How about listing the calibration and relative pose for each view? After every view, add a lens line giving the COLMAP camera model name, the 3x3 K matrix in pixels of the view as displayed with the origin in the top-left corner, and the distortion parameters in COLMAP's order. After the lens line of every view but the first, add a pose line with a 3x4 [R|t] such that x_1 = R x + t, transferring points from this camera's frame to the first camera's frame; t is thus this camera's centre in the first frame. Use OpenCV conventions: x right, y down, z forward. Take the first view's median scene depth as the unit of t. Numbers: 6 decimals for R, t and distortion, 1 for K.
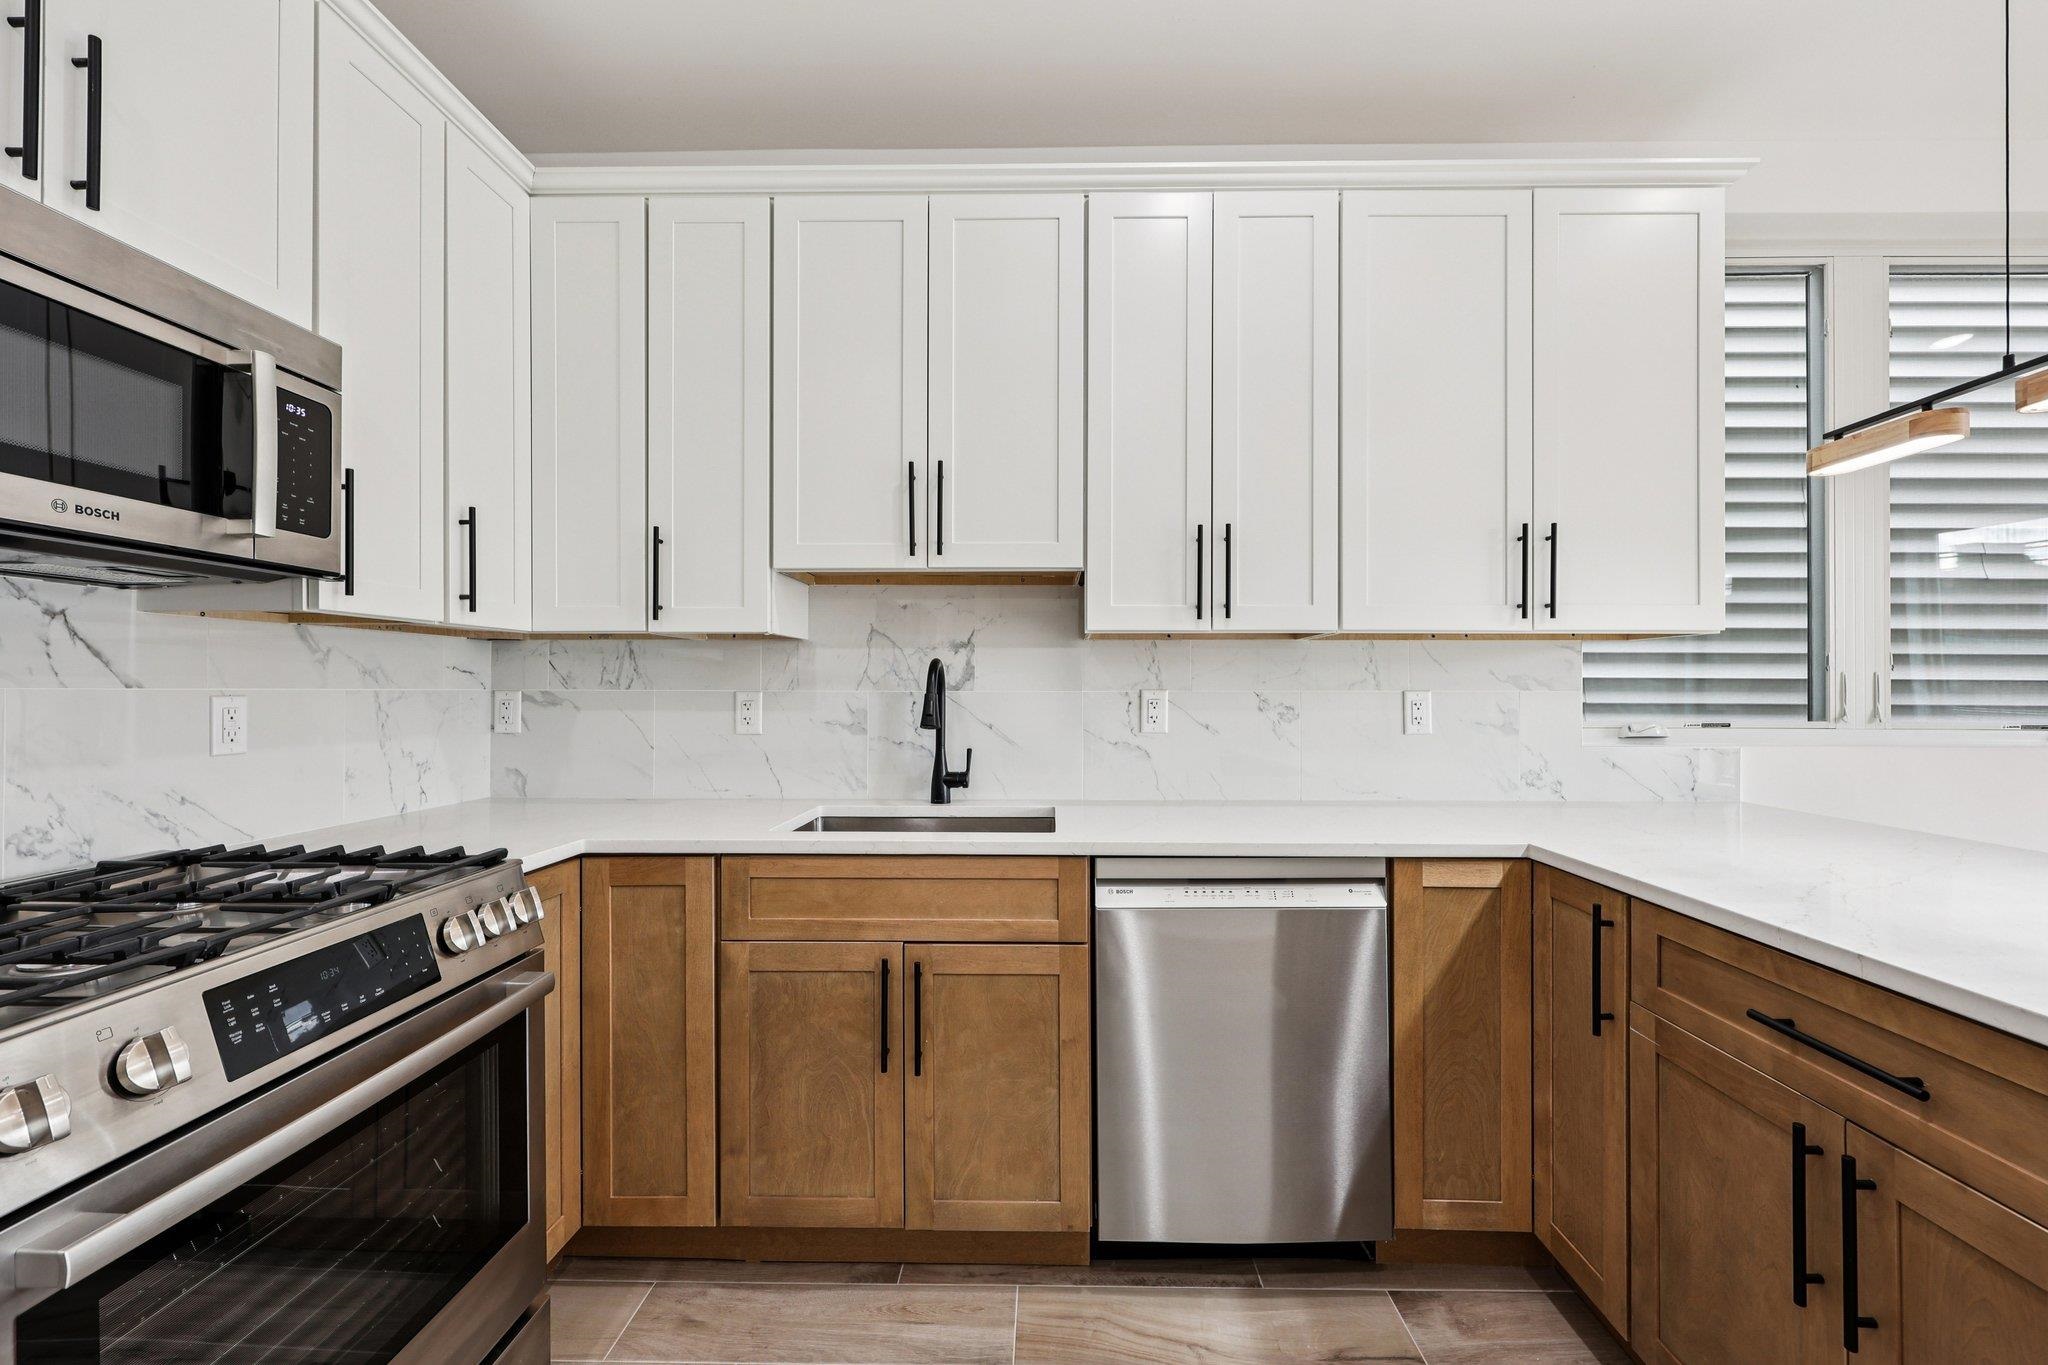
lens RADIAL K [[833.5, 0, 1041.9], [0, 833.5, 685.7], [0, 0, 1]] dist [0.001459, 0.000031]
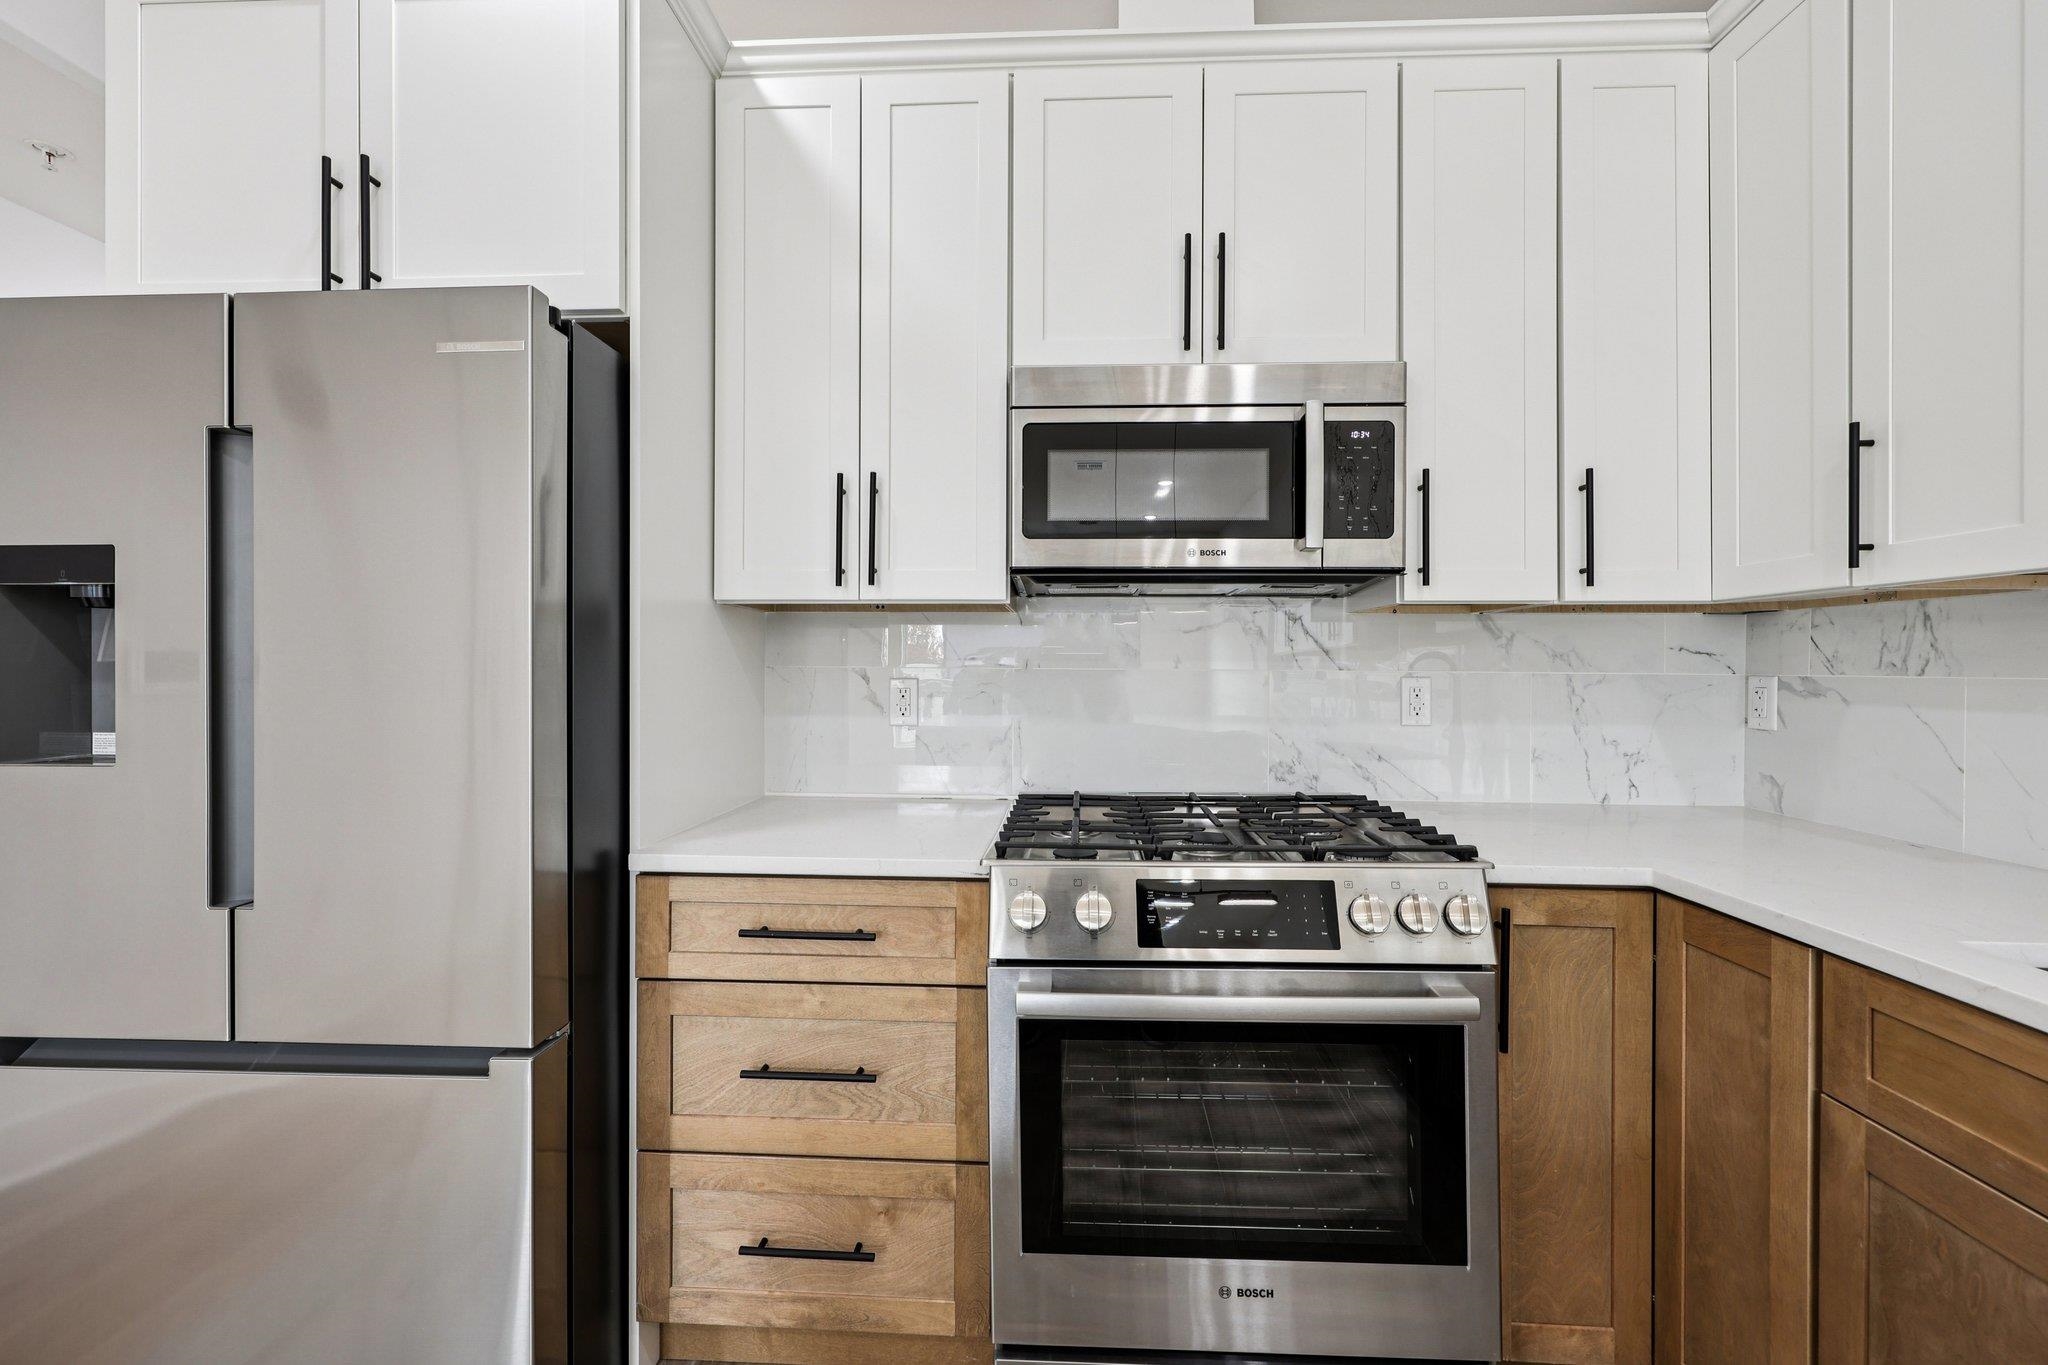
lens RADIAL K [[833.5, 0, 1026.6], [0, 833.5, 666.6], [0, 0, 1]] dist [0.001459, 0.000031]
pose [[-0.024533, -0.000531, -0.999699, 0.236886], [-0.002093, 0.999998, -0.000480, -0.001303], [0.999697, 0.002081, -0.024534, 0.439847]]
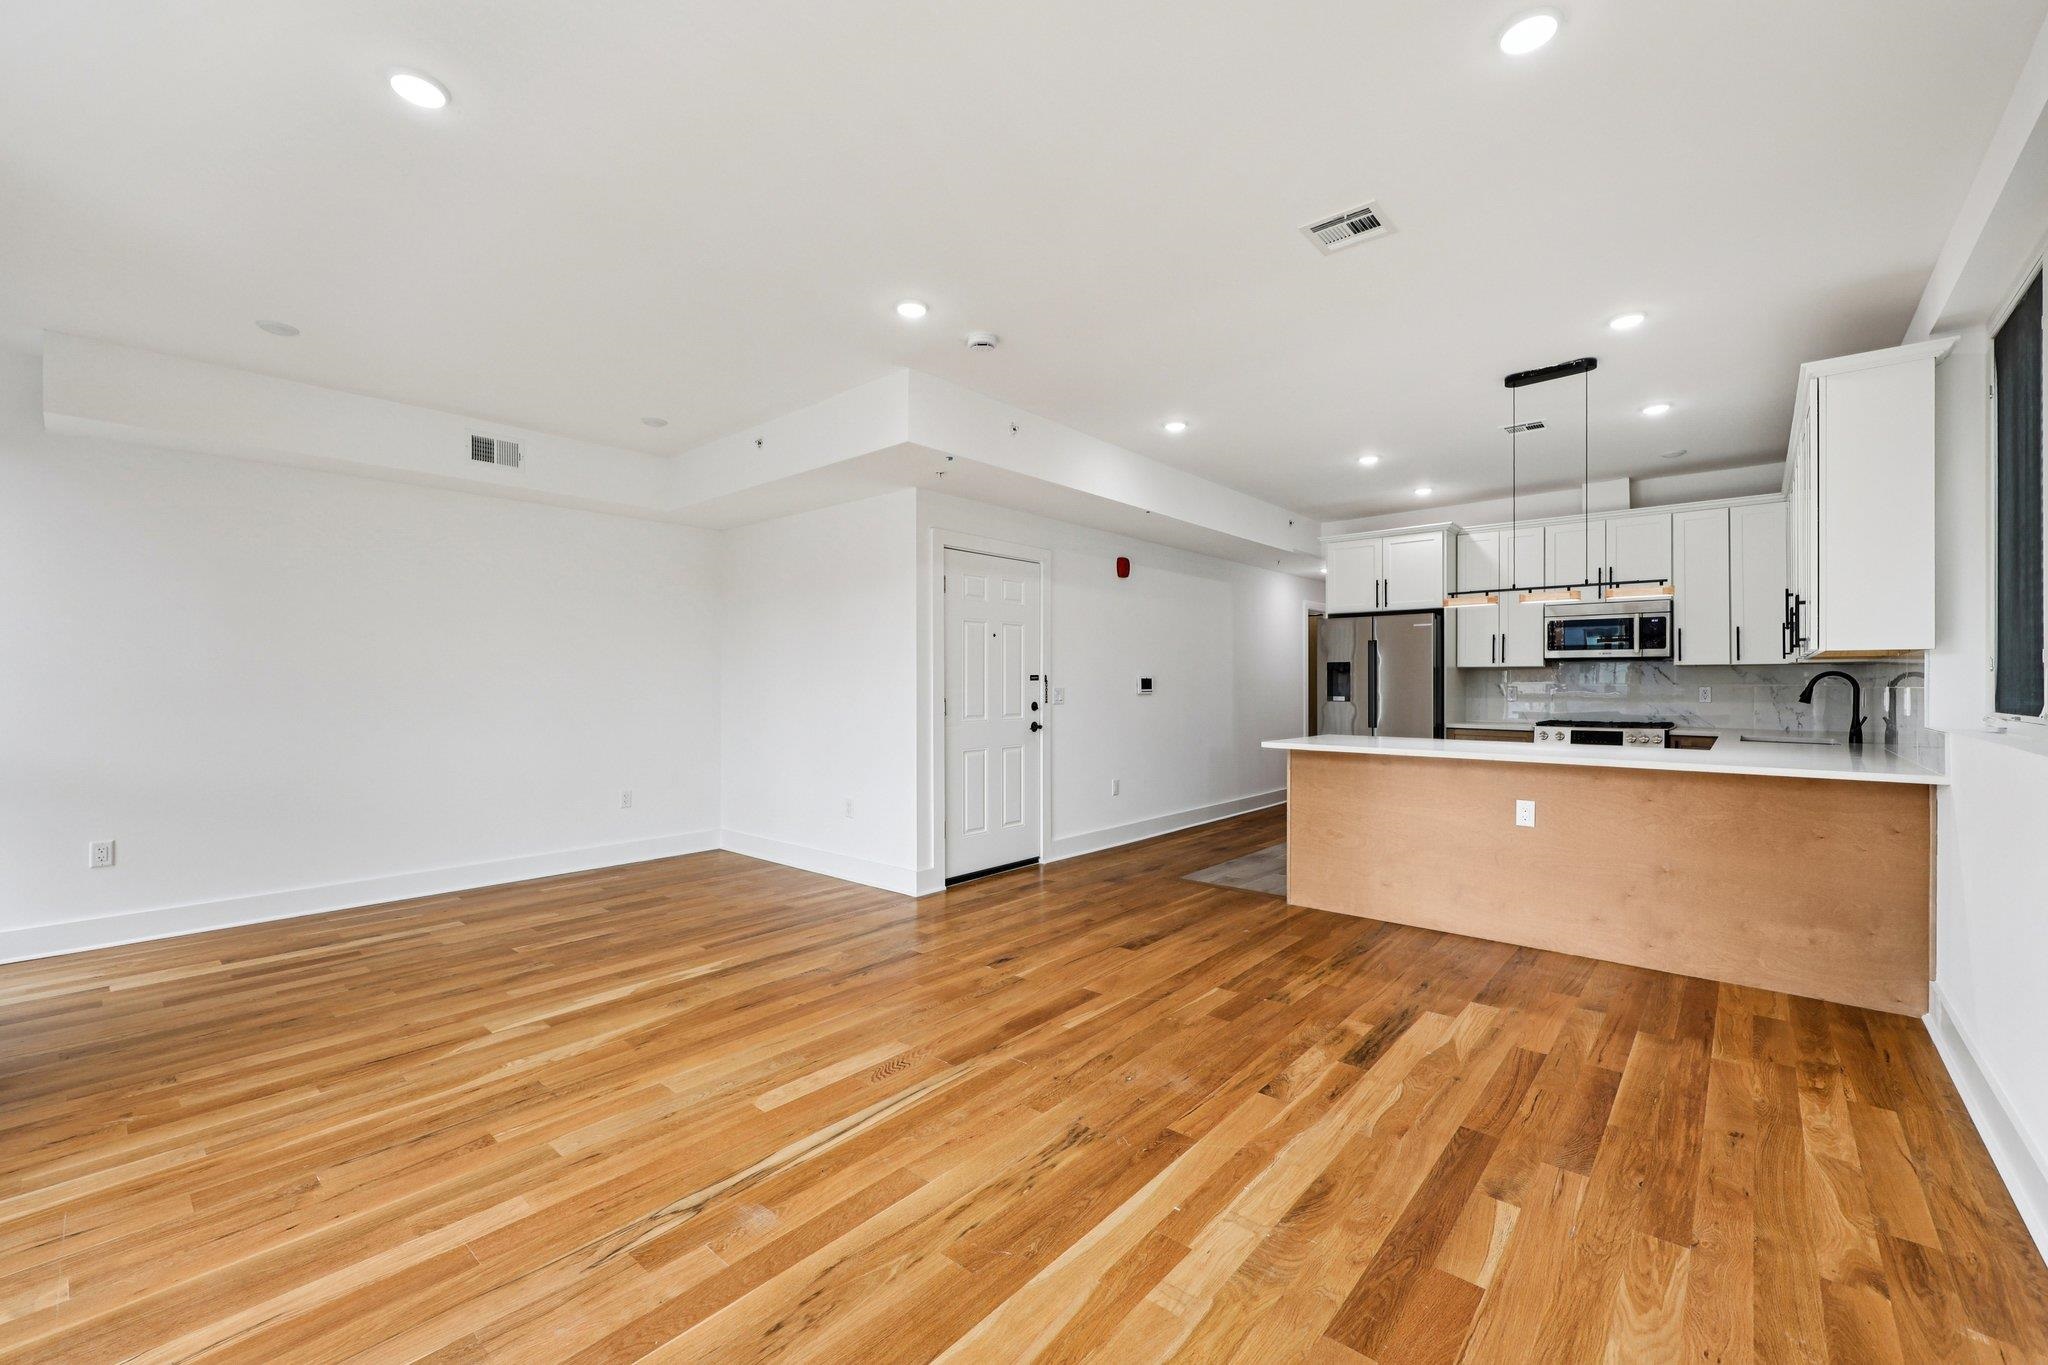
lens RADIAL K [[833.5, 0, 1035.4], [0, 833.5, 666.6], [0, 0, 1]] dist [0.001459, 0.000031]
pose [[-0.638852, -0.015365, -0.769176, 3.567965], [0.000168, 0.999798, -0.020111, -0.002466], [0.769330, -0.012978, -0.638720, 1.022206]]
